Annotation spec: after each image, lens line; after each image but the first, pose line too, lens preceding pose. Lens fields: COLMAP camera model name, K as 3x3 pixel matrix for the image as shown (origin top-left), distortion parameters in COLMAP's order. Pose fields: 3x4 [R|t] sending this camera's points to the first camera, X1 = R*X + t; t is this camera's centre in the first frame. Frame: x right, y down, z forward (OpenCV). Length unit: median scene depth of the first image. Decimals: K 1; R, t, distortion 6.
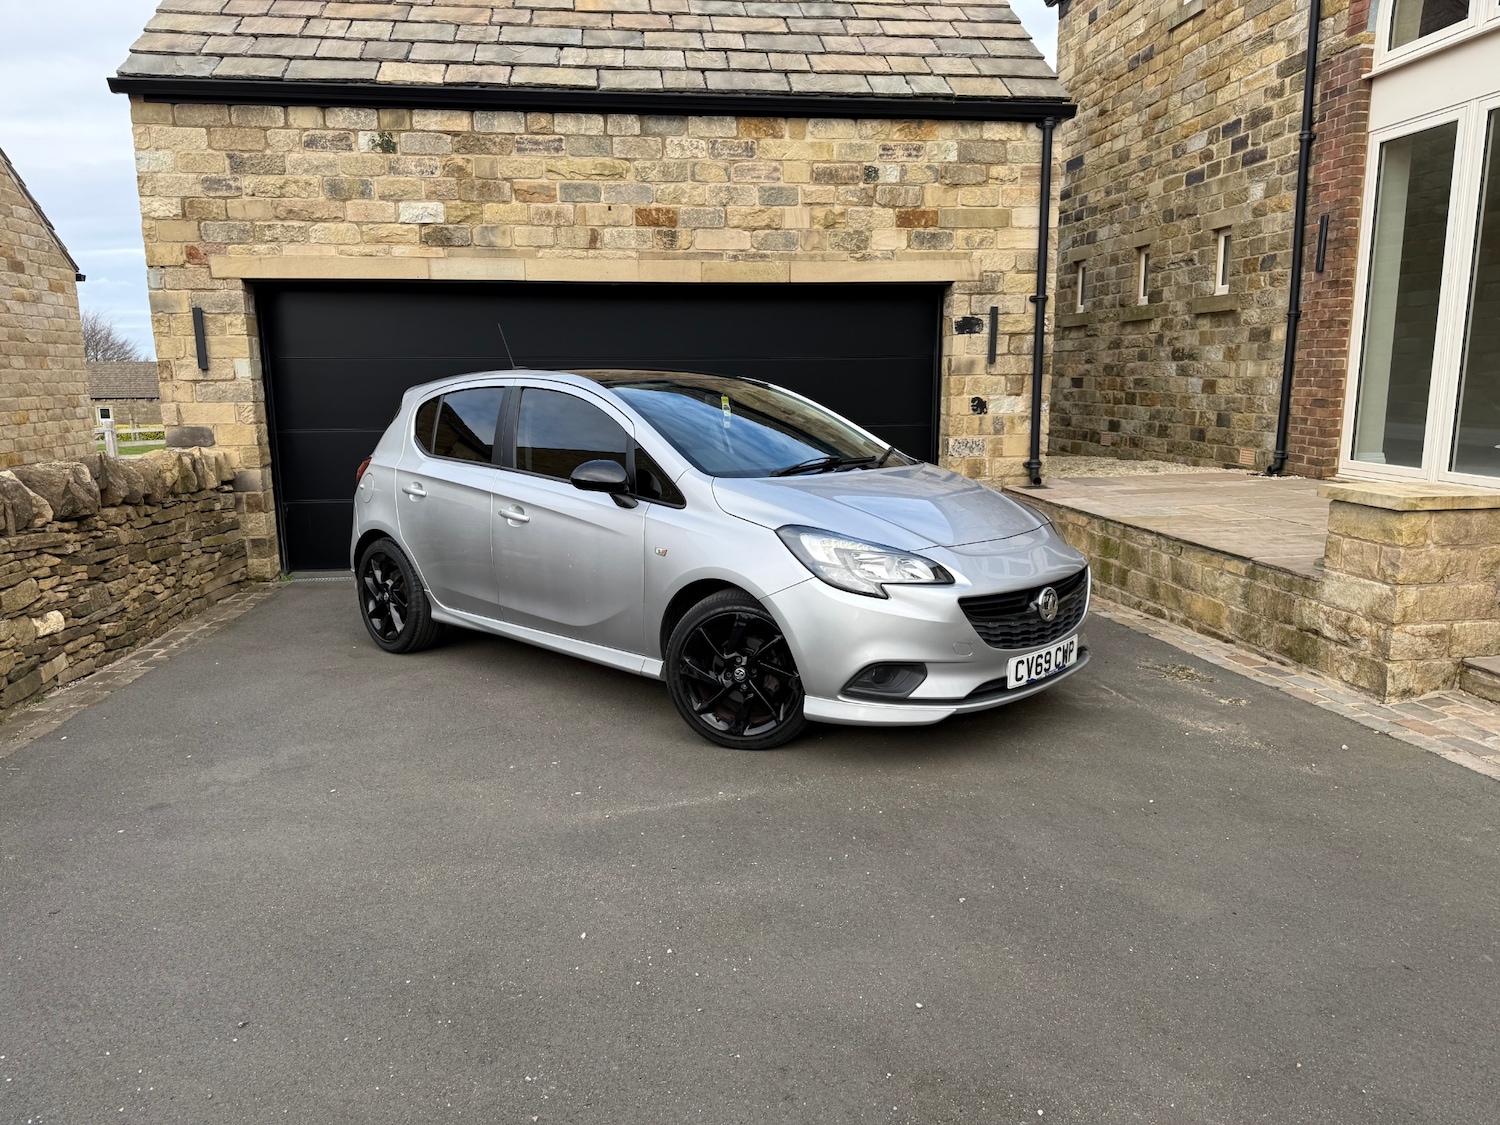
lens RADIAL K [[1058.2, 0, 750.9], [0, 1058.2, 569.7], [0, 0, 1]] dist [0.021122, -0.022447]
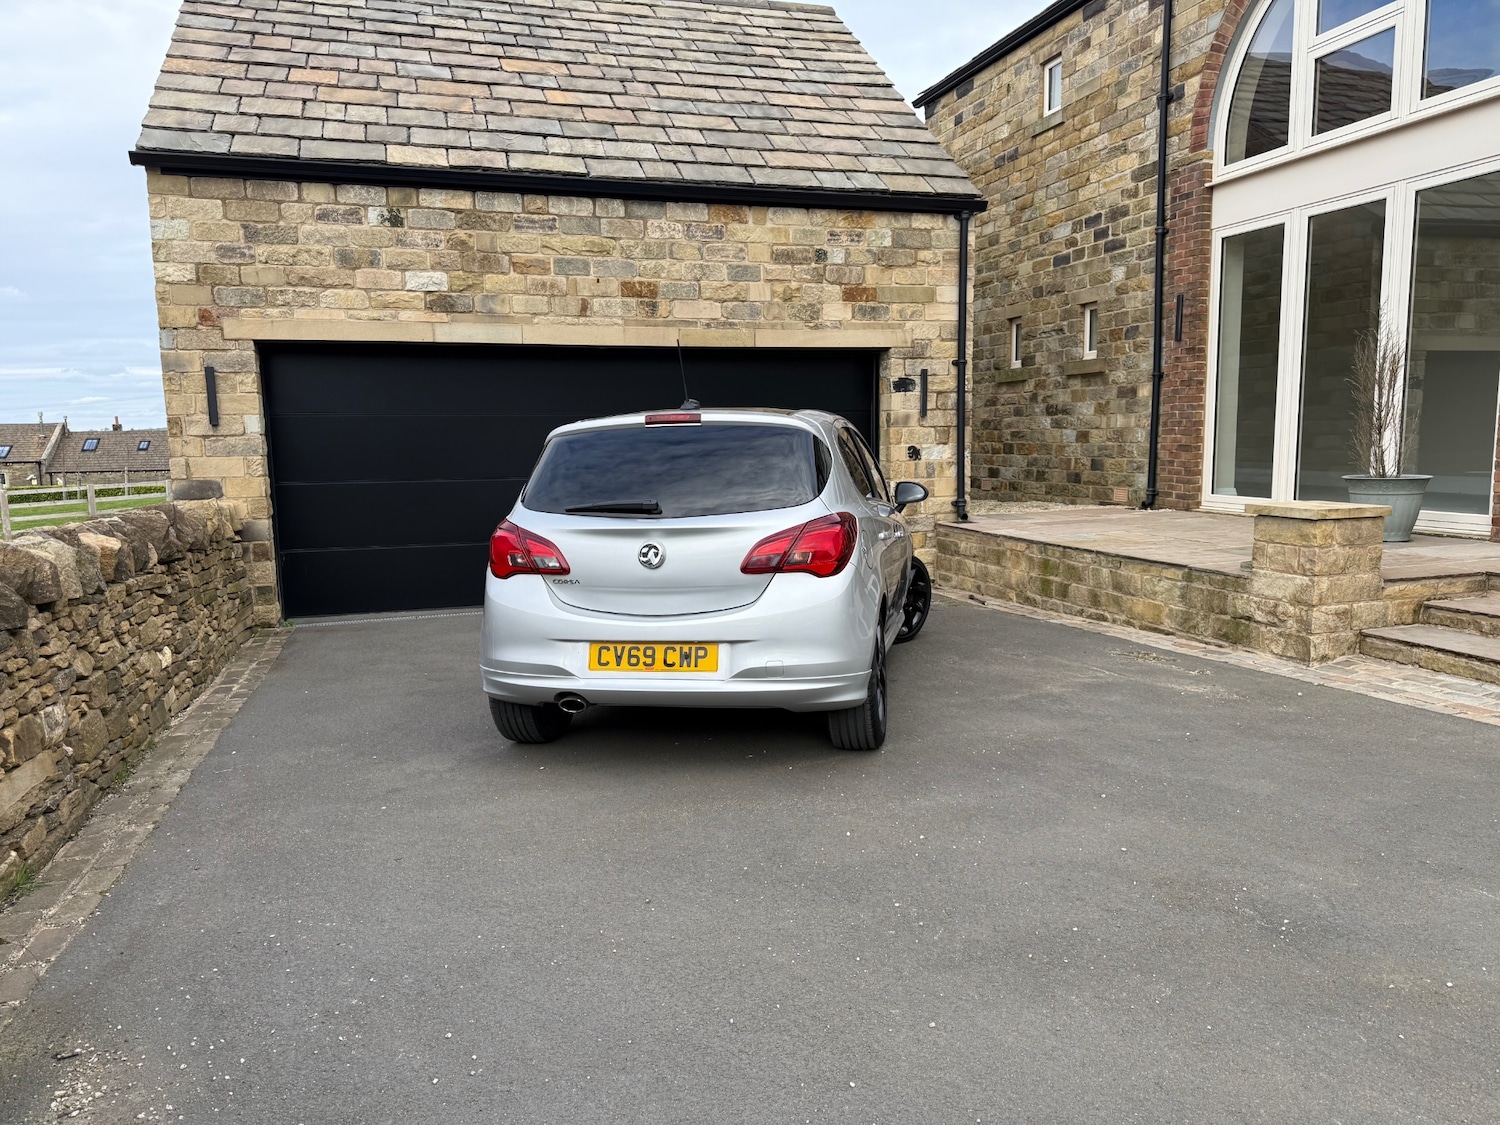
lens RADIAL K [[1048.9, 0, 748.6], [0, 1048.9, 569.4], [0, 0, 1]] dist [0.082188, -0.133379]
pose [[0.985586, -0.028942, 0.166683, -0.172071], [0.038065, 0.997932, -0.051800, 0.026684], [-0.164840, 0.057399, 0.984649, -0.105279]]
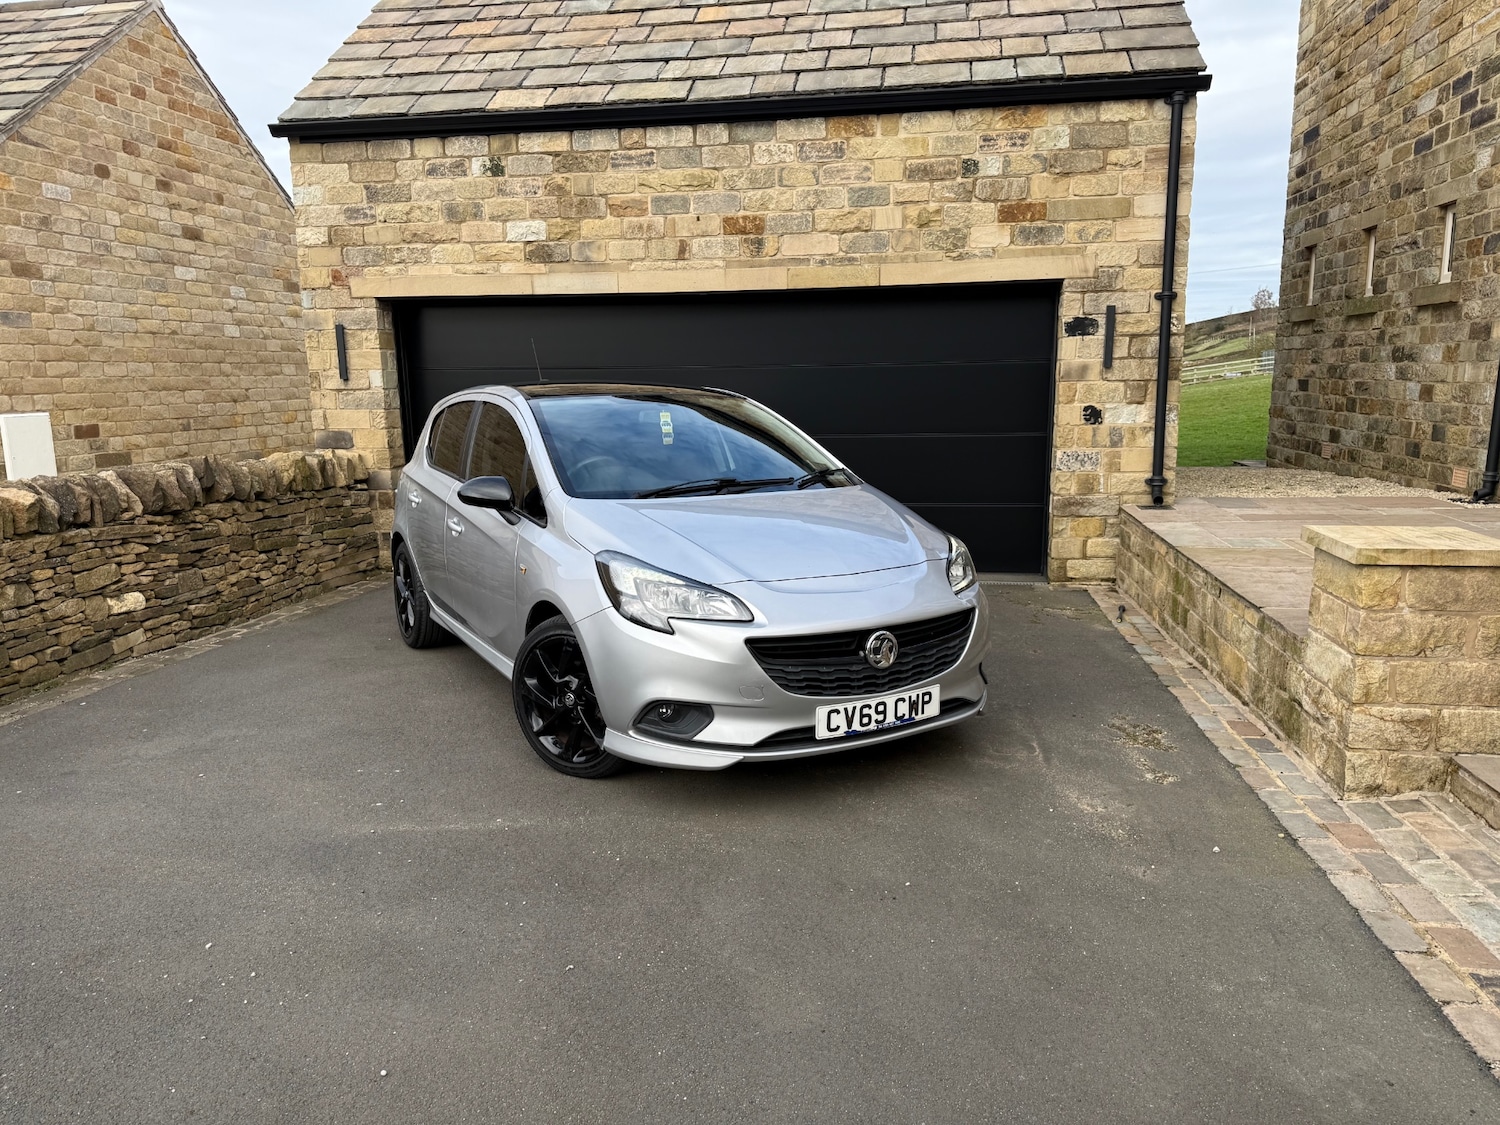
lens RADIAL K [[1058.2, 0, 750.9], [0, 1058.2, 569.7], [0, 0, 1]] dist [0.021122, -0.022447]
pose [[0.956812, 0.048767, -0.286587, 0.220250], [-0.047803, 0.998803, 0.010363, -0.020600], [0.286749, 0.003785, 0.957998, 0.052981]]
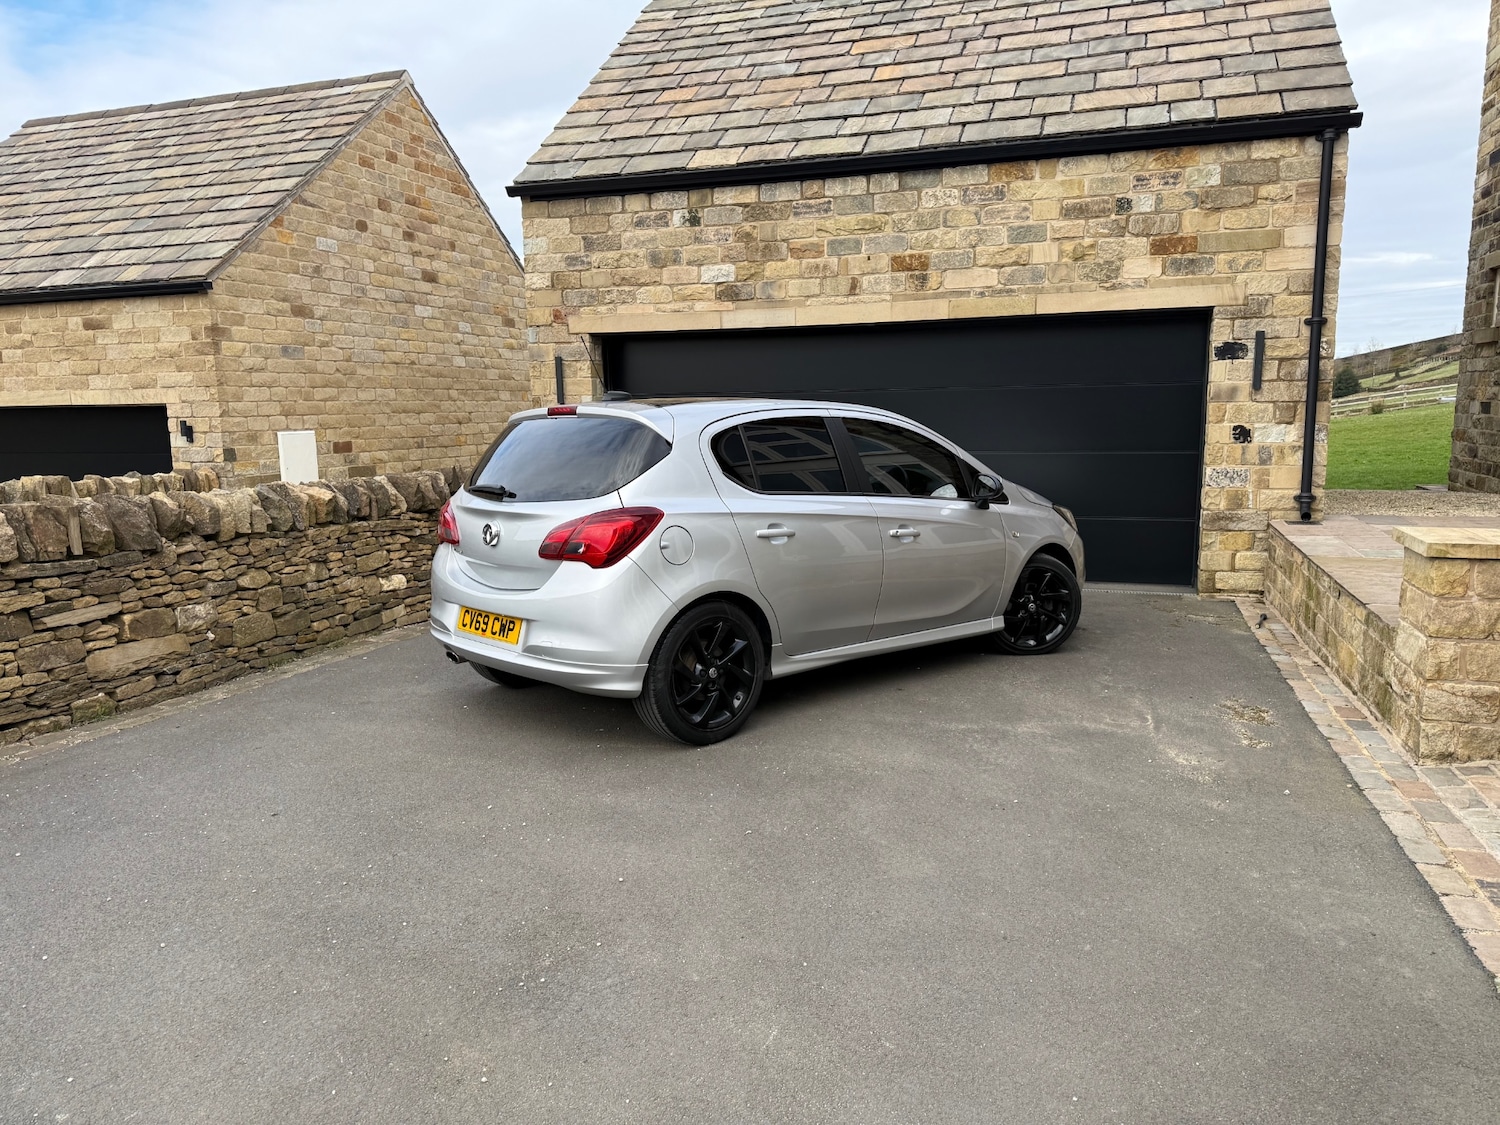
lens RADIAL K [[1055.9, 0, 751.0], [0, 1055.9, 566.7], [0, 0, 1]] dist [0.036945, -0.044418]
pose [[0.897515, 0.063821, -0.436341, 0.265836], [-0.073566, 0.997275, -0.005455, 0.000896], [0.434804, 0.036996, 0.899765, -0.050910]]
